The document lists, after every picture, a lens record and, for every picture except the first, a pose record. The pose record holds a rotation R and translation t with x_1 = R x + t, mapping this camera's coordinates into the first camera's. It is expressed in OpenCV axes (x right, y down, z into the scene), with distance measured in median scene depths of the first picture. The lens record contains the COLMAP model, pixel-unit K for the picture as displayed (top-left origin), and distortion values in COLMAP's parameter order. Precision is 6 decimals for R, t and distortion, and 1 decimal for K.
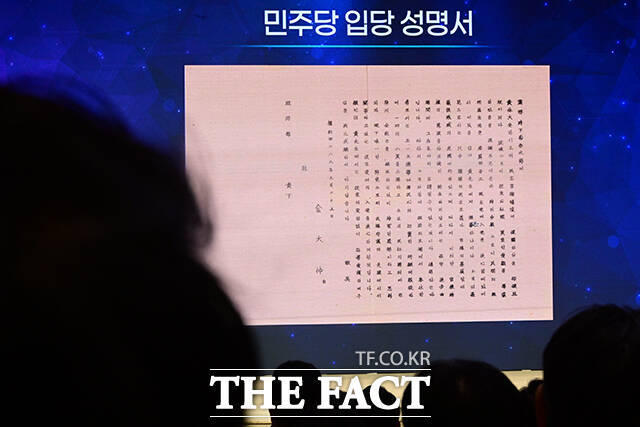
lens RADIAL K [[1529.7, 0, 319.6], [0, 1529.7, 213.1], [0, 0, 1]] dist [-0.025237, 0.000000]
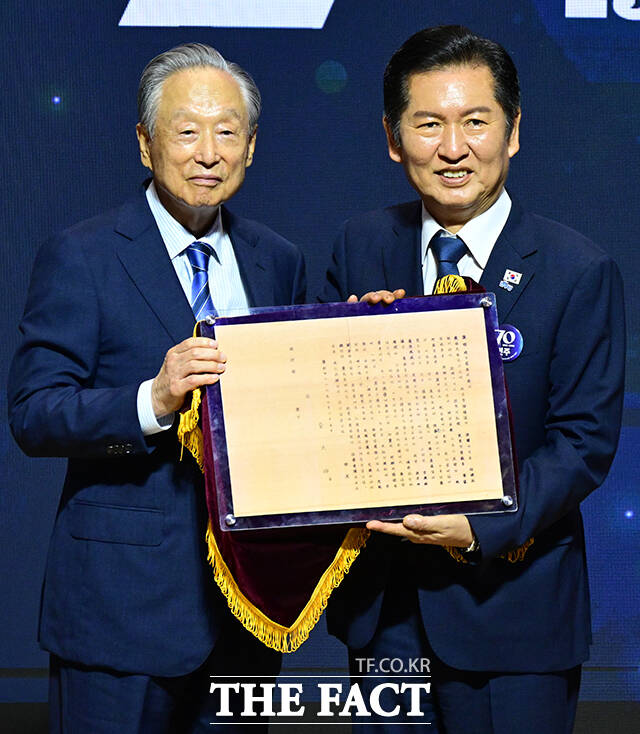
lens RADIAL K [[4824.3, 0, 319.9], [0, 4824.3, 366.7], [0, 0, 1]] dist [-0.567744, 0.000000]
pose [[0.992746, -0.075145, 0.093854, -0.387302], [0.087595, 0.986762, -0.136485, 0.513499], [-0.082356, 0.143716, 0.986186, -3.110361]]
